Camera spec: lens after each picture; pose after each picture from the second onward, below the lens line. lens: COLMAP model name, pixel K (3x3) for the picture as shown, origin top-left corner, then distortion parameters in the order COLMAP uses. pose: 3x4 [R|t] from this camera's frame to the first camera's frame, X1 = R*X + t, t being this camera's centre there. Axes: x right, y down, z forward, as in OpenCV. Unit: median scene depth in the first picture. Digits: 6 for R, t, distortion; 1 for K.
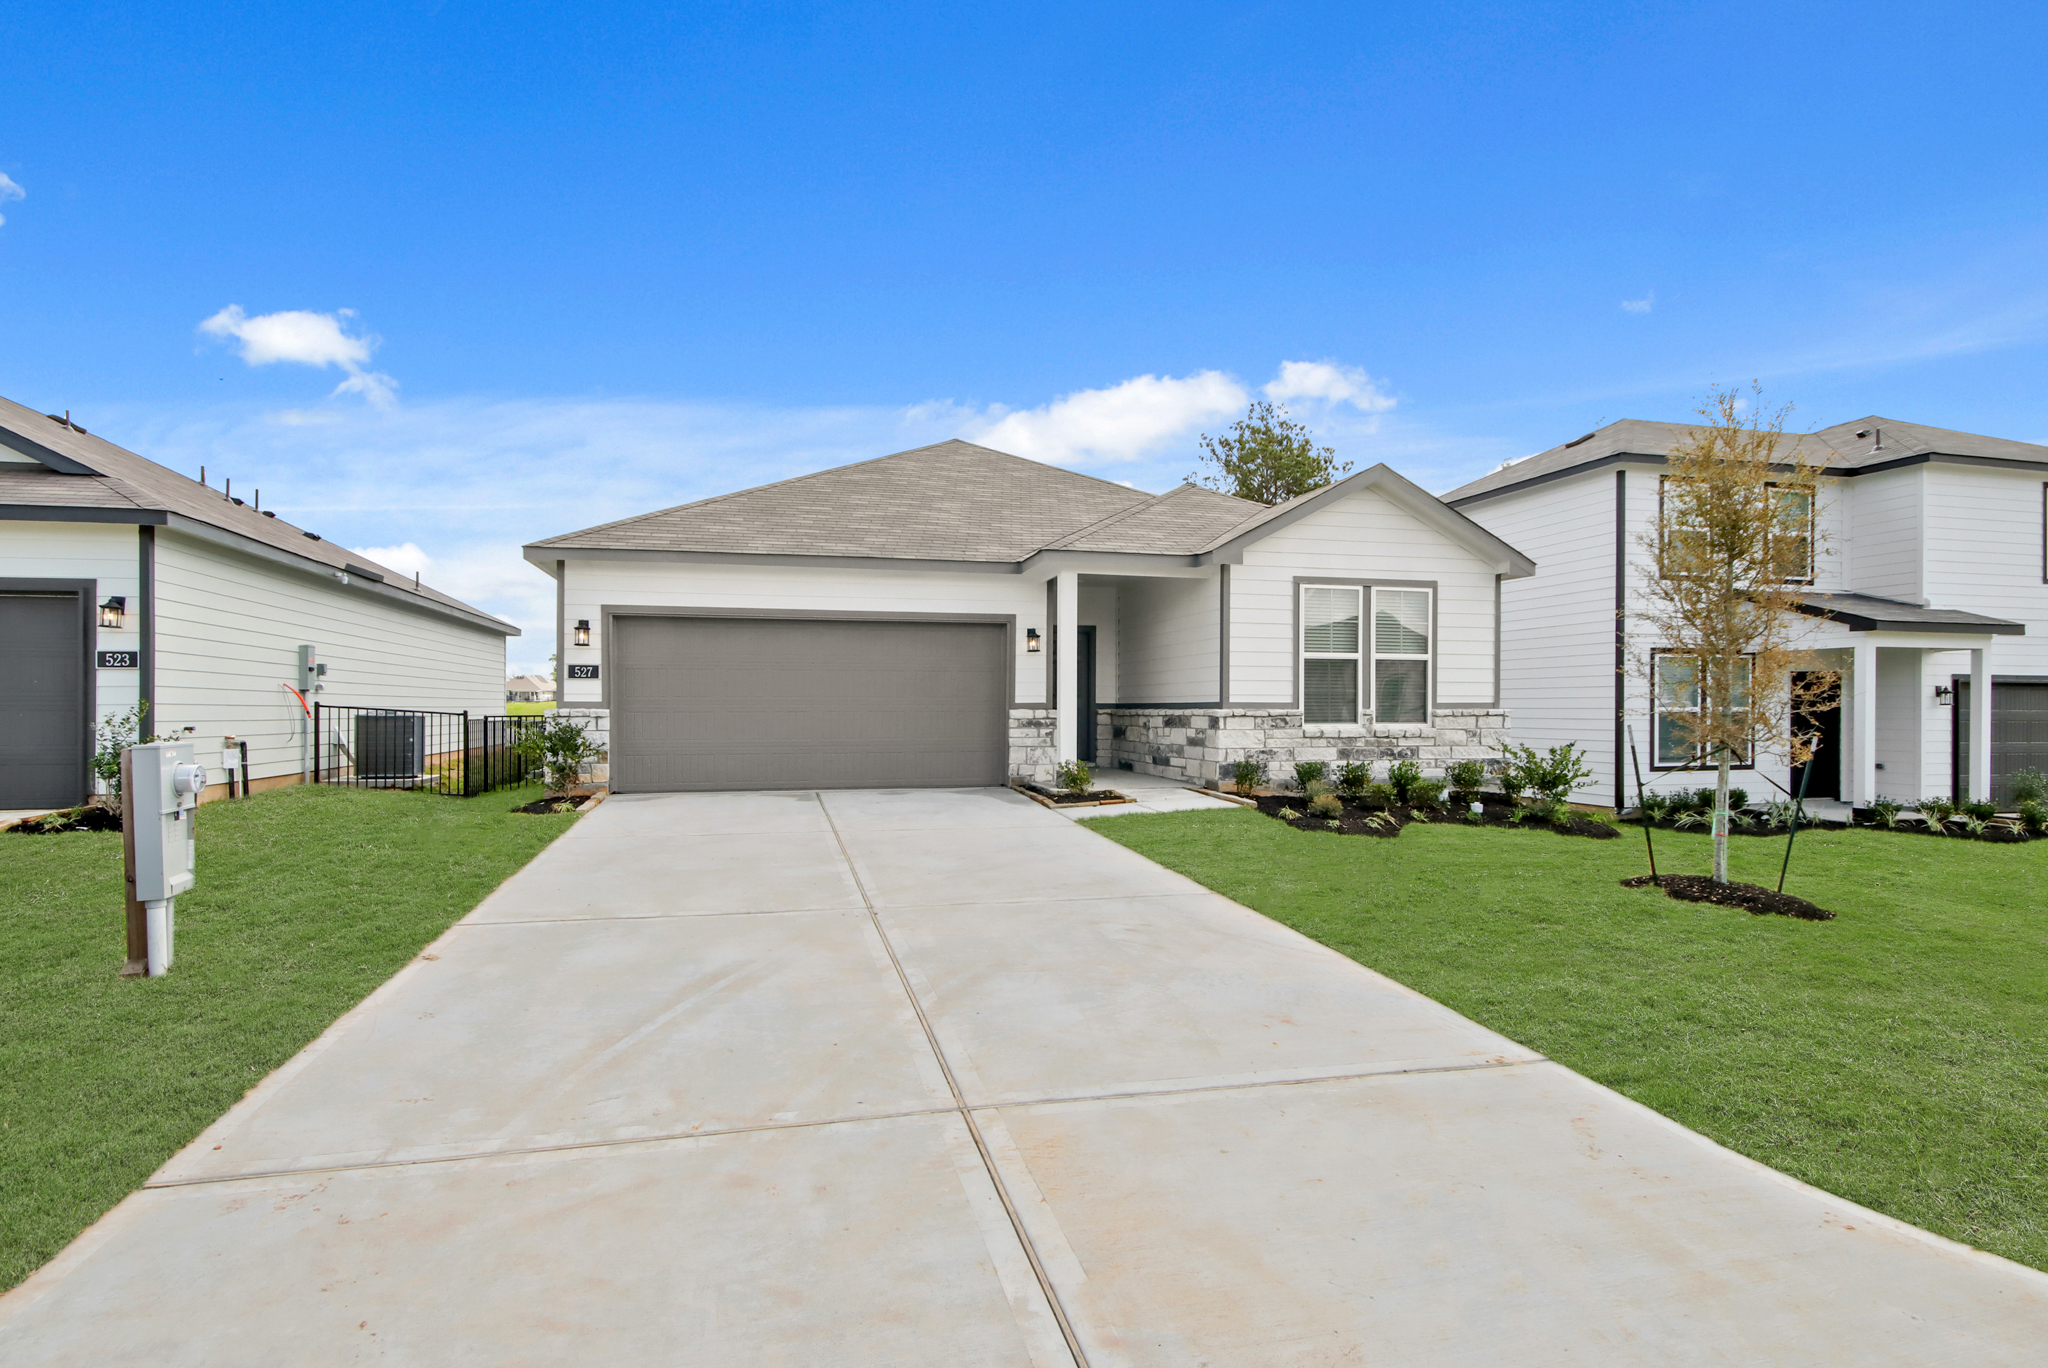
lens RADIAL K [[978.8, 0, 1024.0], [0, 978.8, 684.0], [0, 0, 1]] dist [0.000718, 0.000247]
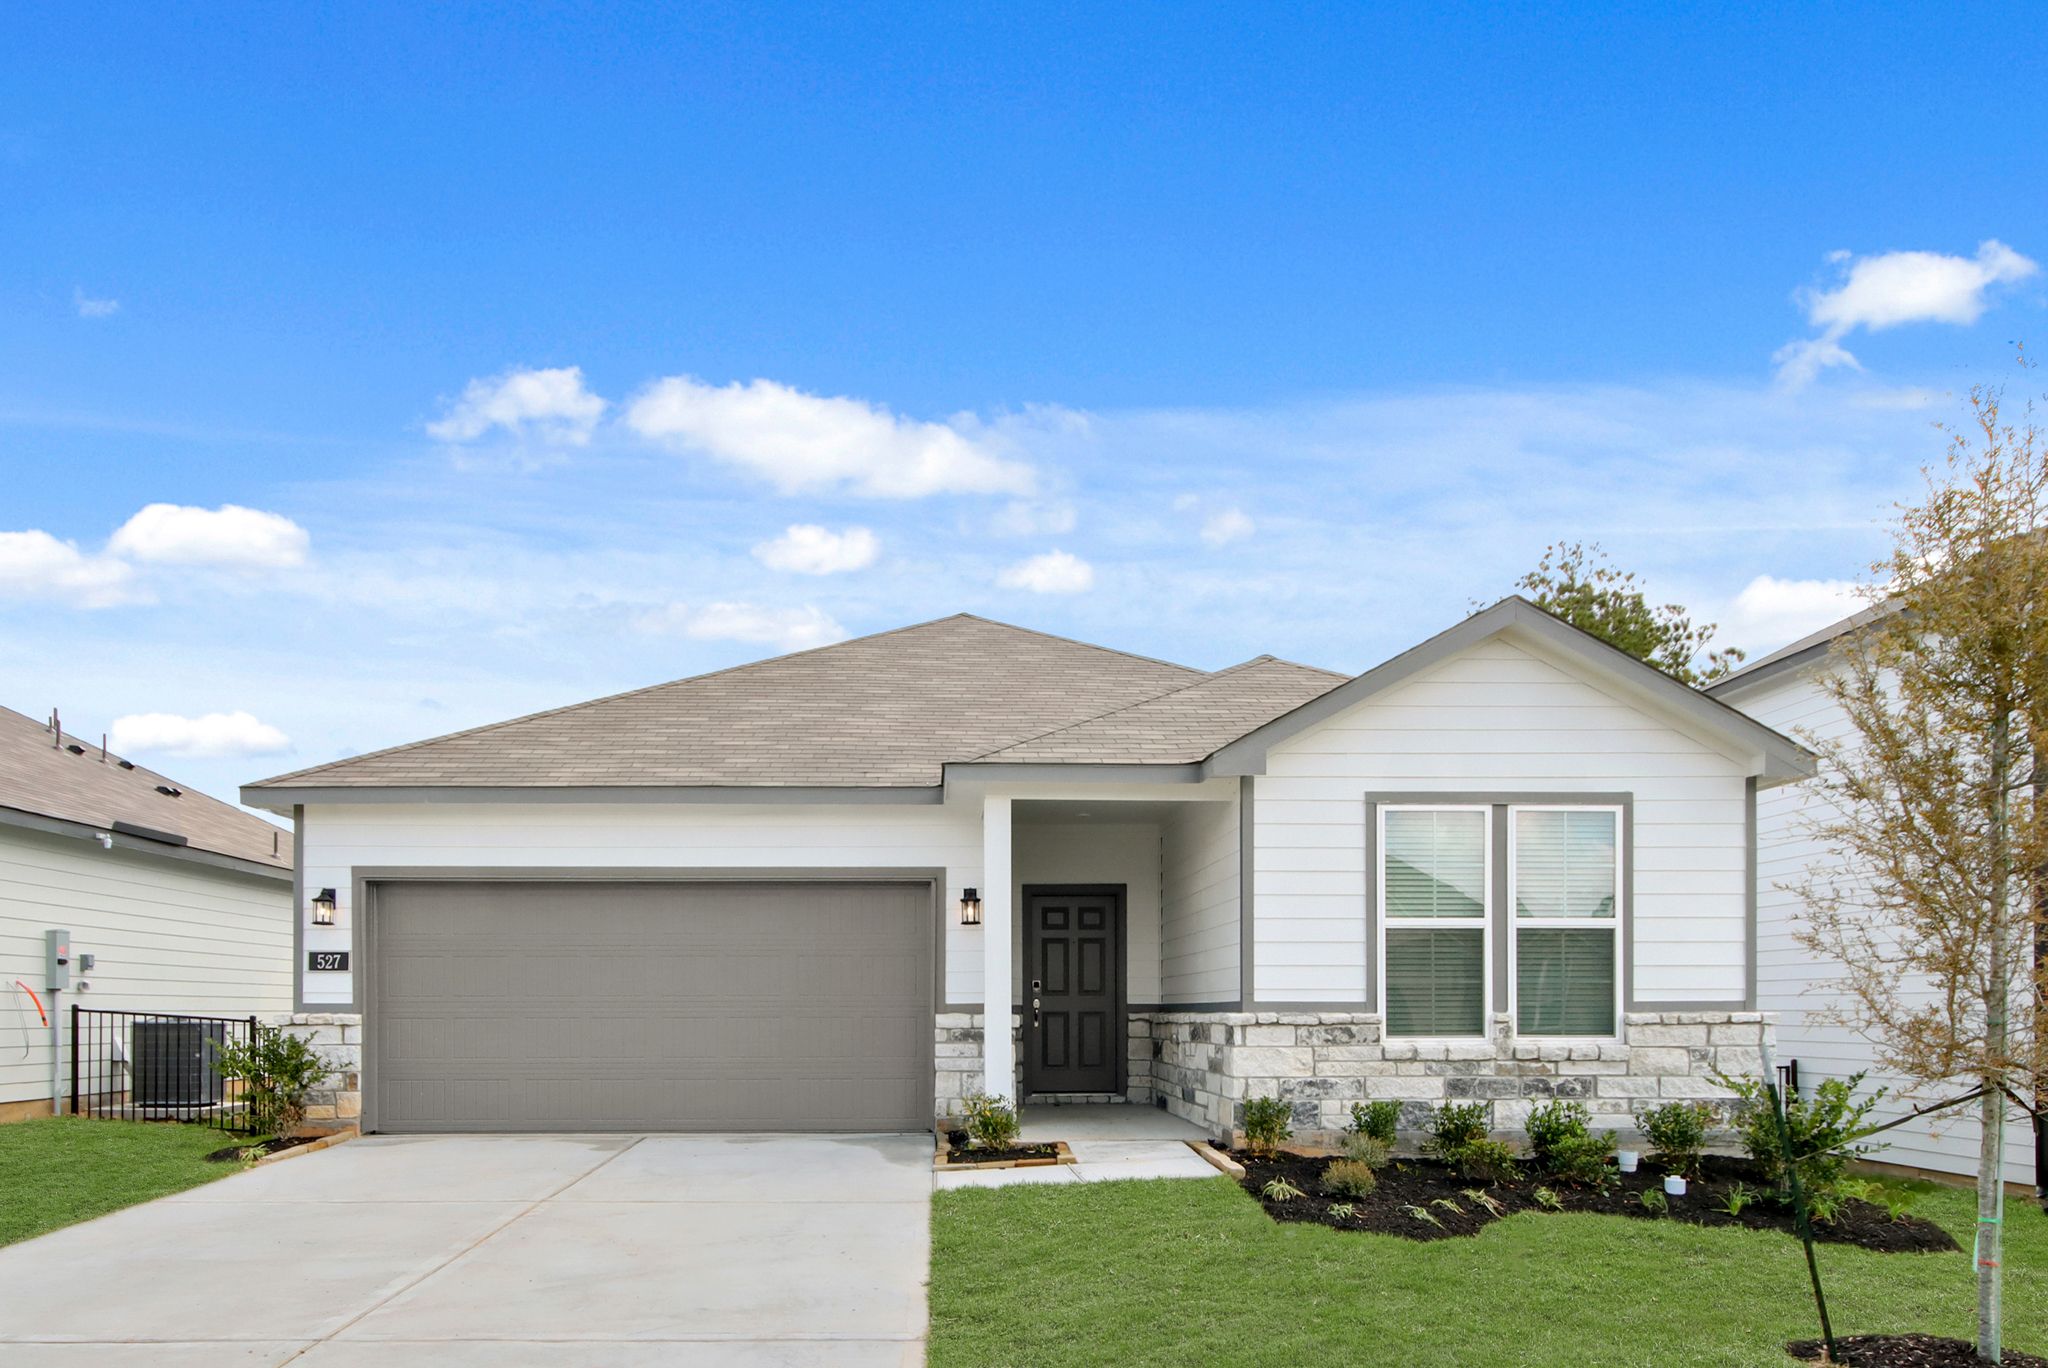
lens RADIAL K [[1354.1, 0, 1024.1], [0, 1354.1, 971.2], [0, 0, 1]] dist [0.000855, 0.002431]
pose [[0.978712, -0.007677, -0.205094, 0.236153], [0.006631, 0.999961, -0.005790, 0.003525], [0.205131, 0.004307, 0.978725, 0.139638]]
